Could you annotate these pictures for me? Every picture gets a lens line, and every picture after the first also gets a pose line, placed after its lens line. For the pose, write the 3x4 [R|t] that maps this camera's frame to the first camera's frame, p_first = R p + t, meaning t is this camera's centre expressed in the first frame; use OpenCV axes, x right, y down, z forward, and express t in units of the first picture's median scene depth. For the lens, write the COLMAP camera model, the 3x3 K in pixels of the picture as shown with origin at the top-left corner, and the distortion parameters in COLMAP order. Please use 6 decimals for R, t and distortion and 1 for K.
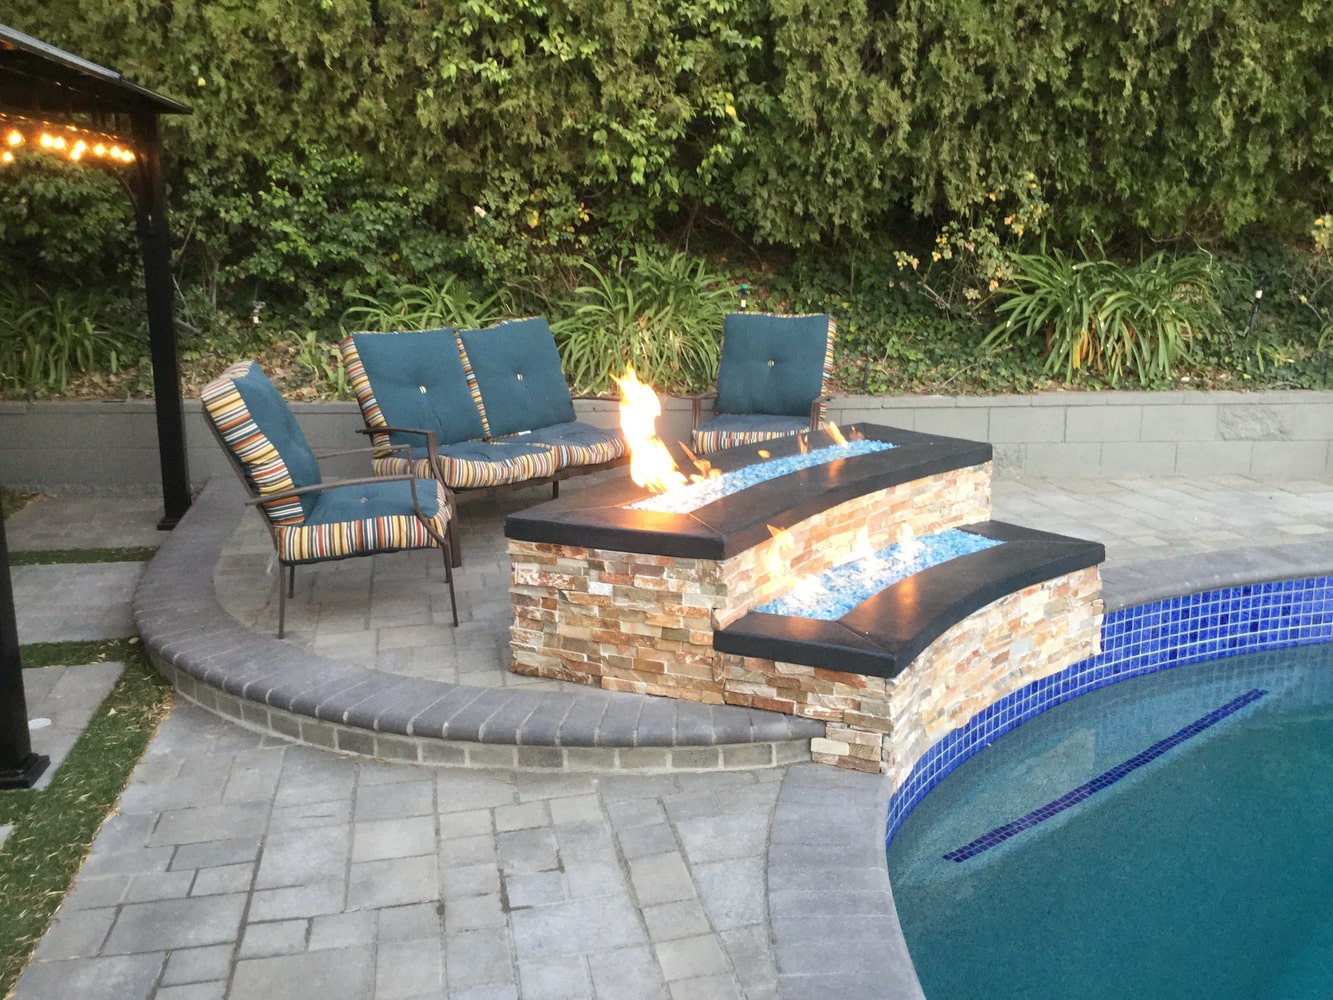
lens RADIAL K [[1190.9, 0, 666.5], [0, 1190.9, 500.0], [0, 0, 1]] dist [0.137295, -0.231025]
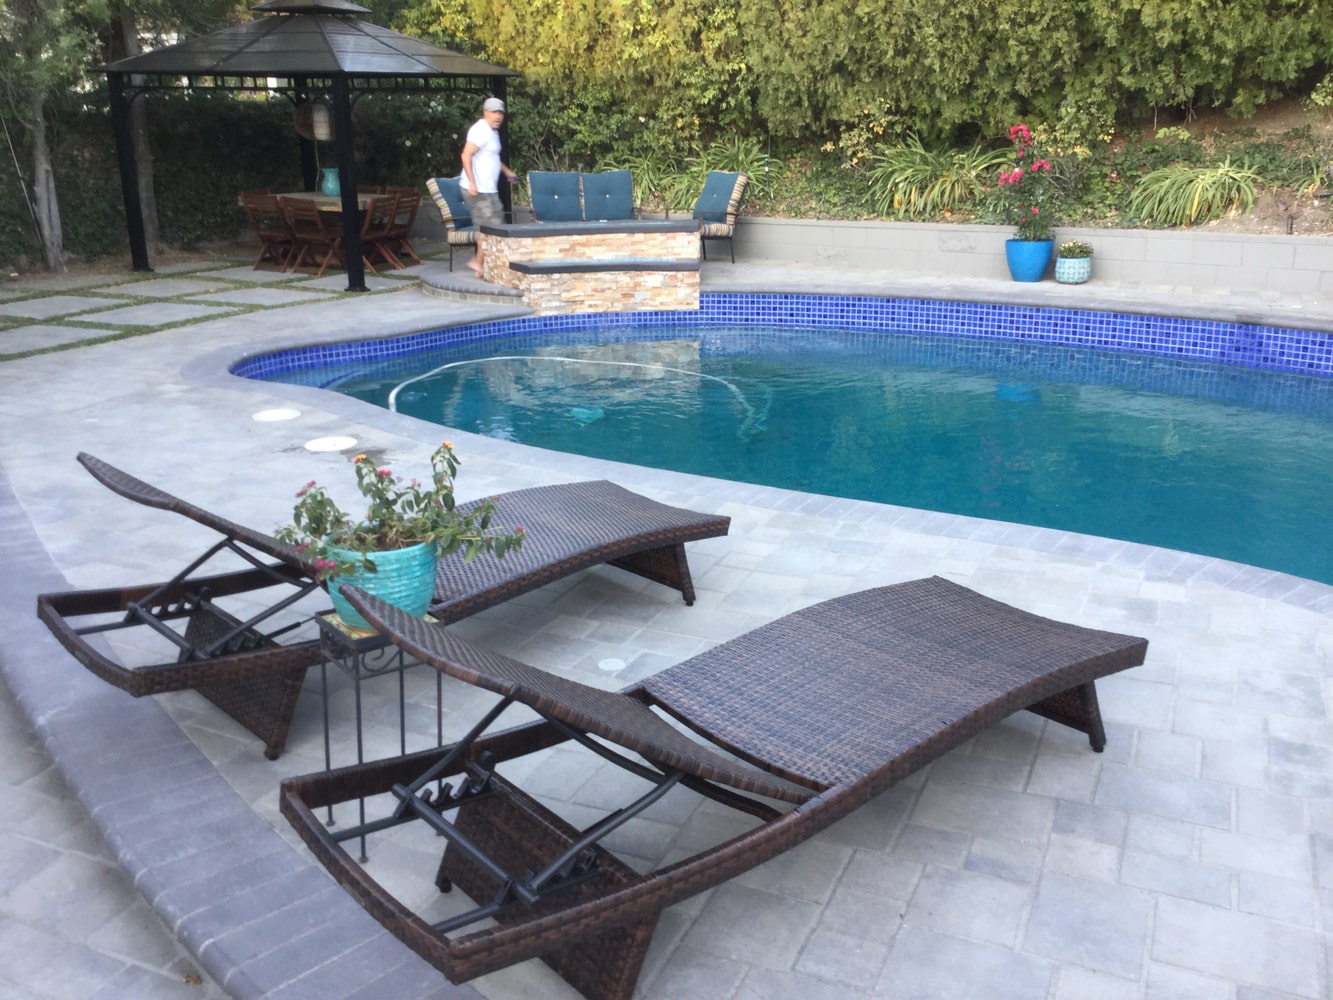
lens RADIAL K [[1190.9, 0, 666.5], [0, 1190.9, 500.0], [0, 0, 1]] dist [0.137295, -0.231025]
pose [[0.810599, 0.180483, -0.557095, 1.607893], [-0.134413, 0.983265, 0.122973, 0.202282], [0.569967, -0.024801, 0.821293, -0.970774]]
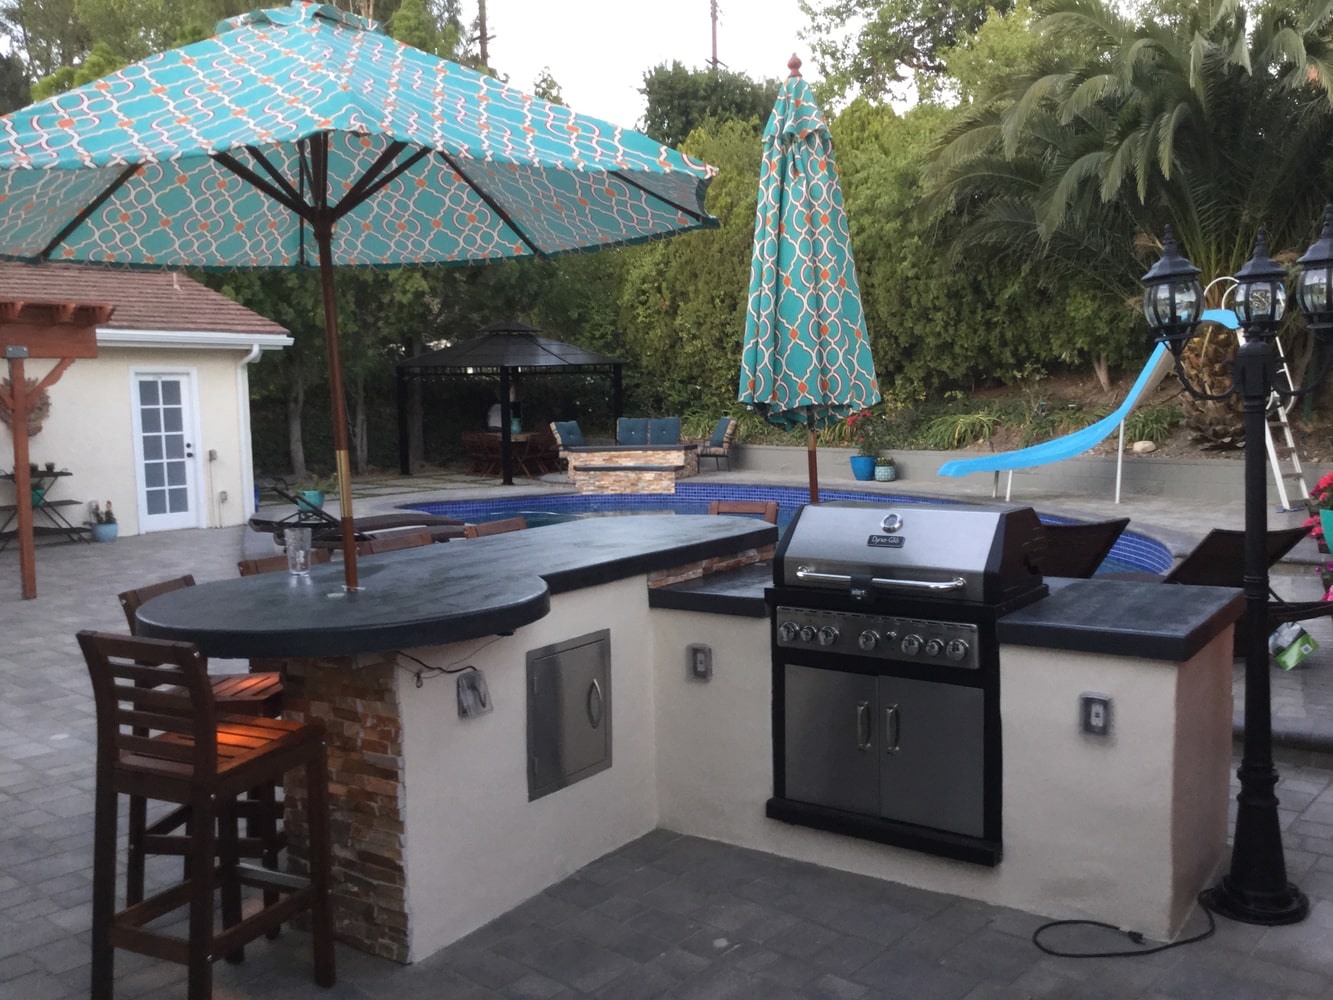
lens RADIAL K [[1190.9, 0, 666.5], [0, 1190.9, 500.0], [0, 0, 1]] dist [0.137295, -0.231025]
pose [[0.613475, 0.075299, -0.786116, 3.378276], [-0.167190, 0.985264, -0.036099, 0.284404], [0.771814, 0.153577, 0.617023, -1.487819]]
